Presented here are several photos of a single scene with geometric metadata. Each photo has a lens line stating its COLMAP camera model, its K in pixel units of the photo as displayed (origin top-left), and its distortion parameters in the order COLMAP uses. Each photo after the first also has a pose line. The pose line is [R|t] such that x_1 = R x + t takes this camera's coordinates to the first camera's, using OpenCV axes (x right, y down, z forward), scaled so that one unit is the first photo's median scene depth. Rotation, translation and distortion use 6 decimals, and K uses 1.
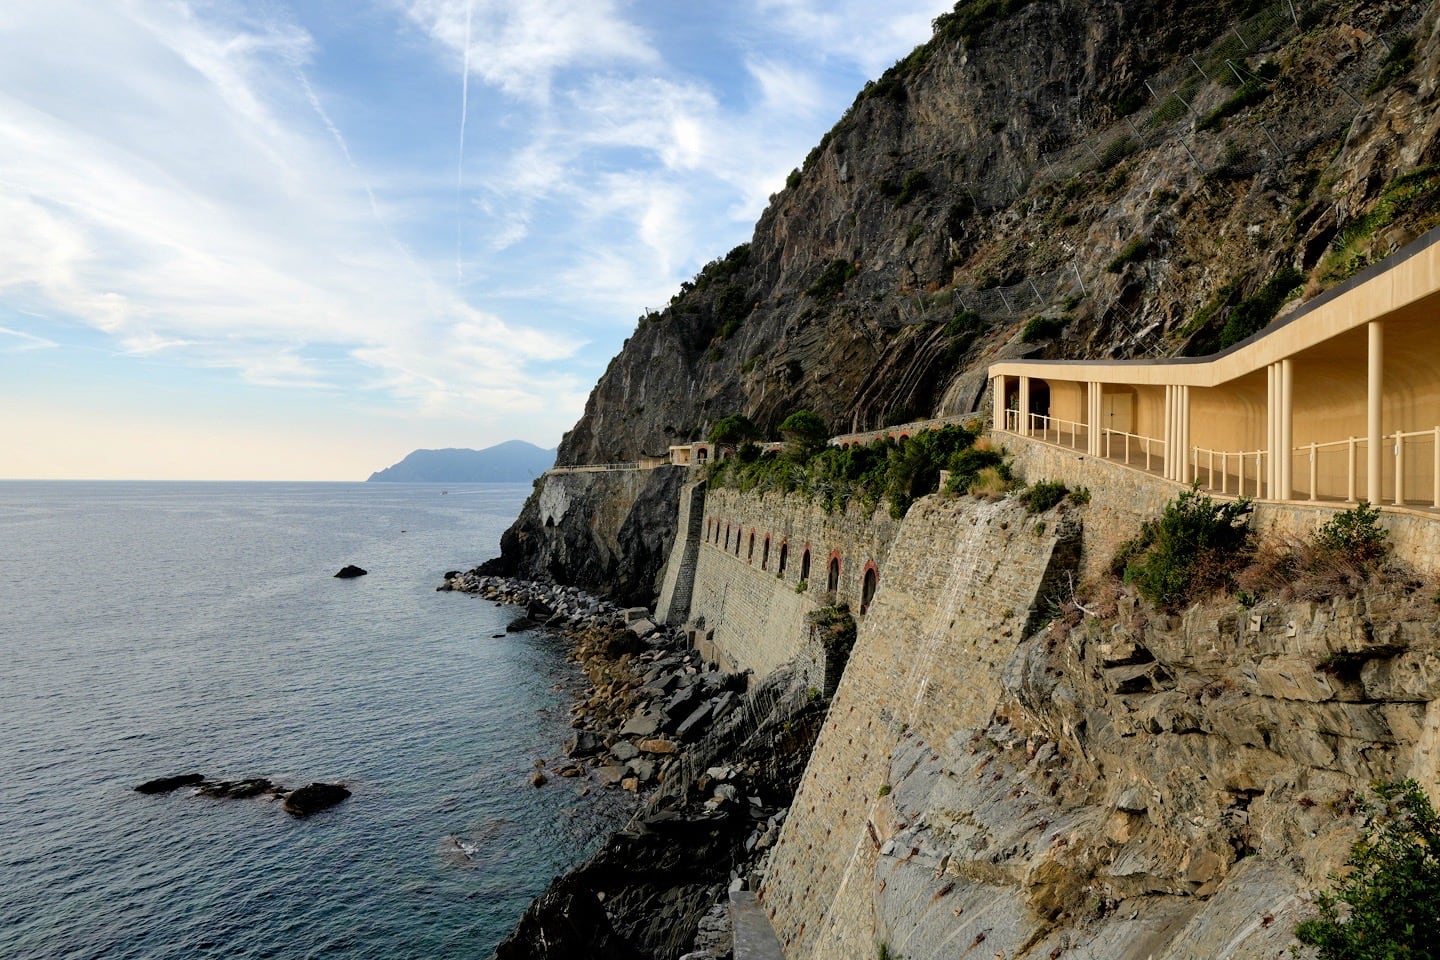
lens RADIAL K [[994.6, 0, 724.5], [0, 994.6, 502.4], [0, 0, 1]] dist [-0.047516, 0.101969]
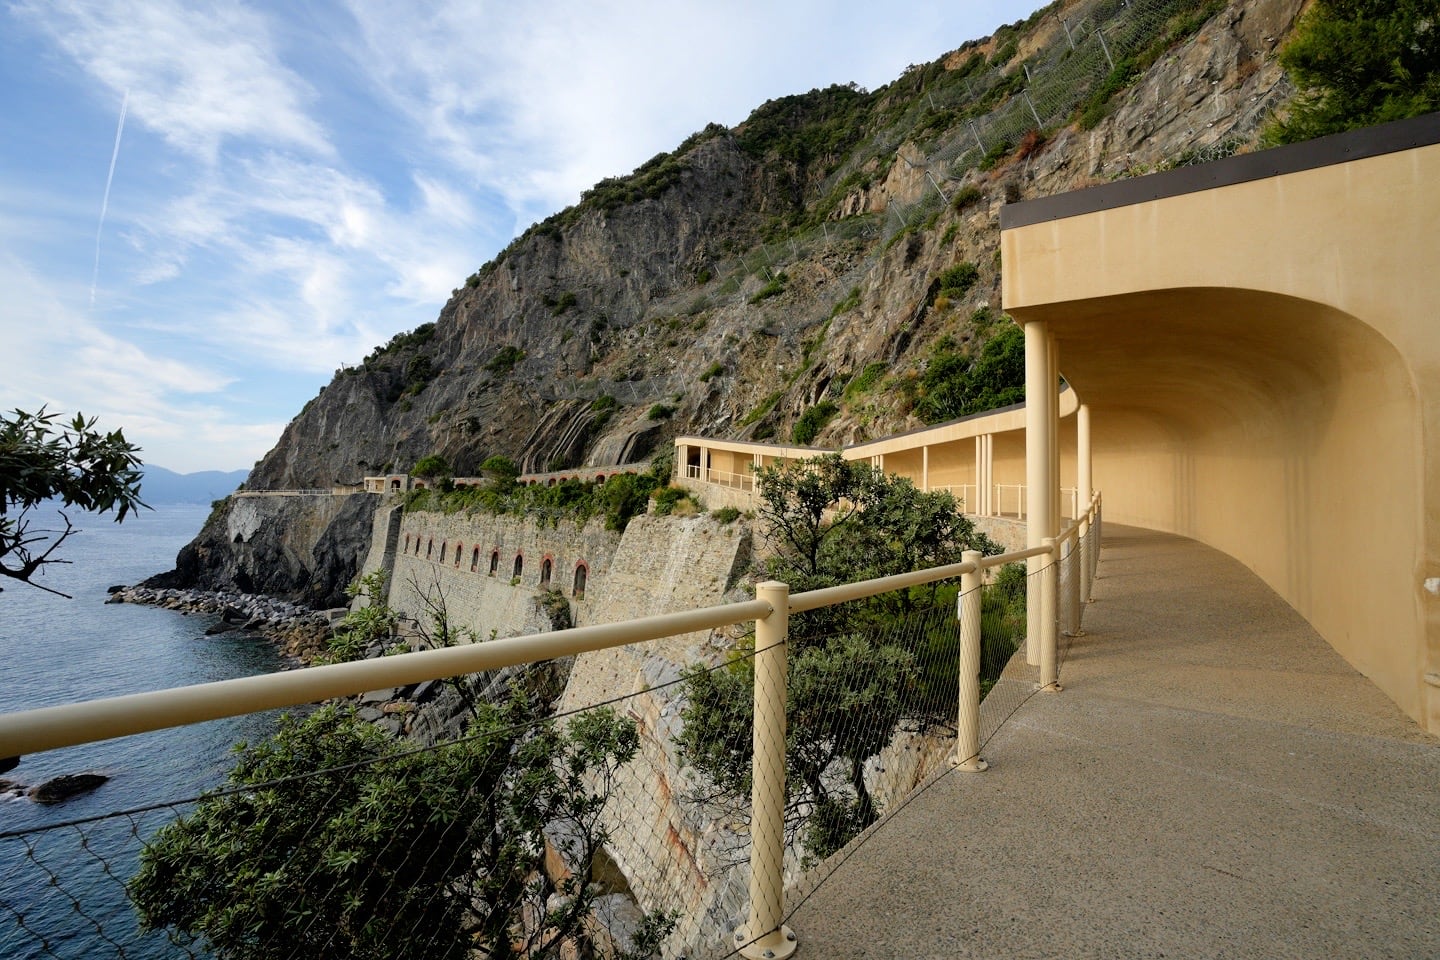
lens RADIAL K [[994.6, 0, 724.5], [0, 994.6, 502.4], [0, 0, 1]] dist [-0.047516, 0.101969]
pose [[0.818181, 0.028873, 0.574235, -0.431344], [-0.004180, 0.999011, -0.044275, 0.030258], [-0.574946, 0.033824, 0.817492, -0.287357]]
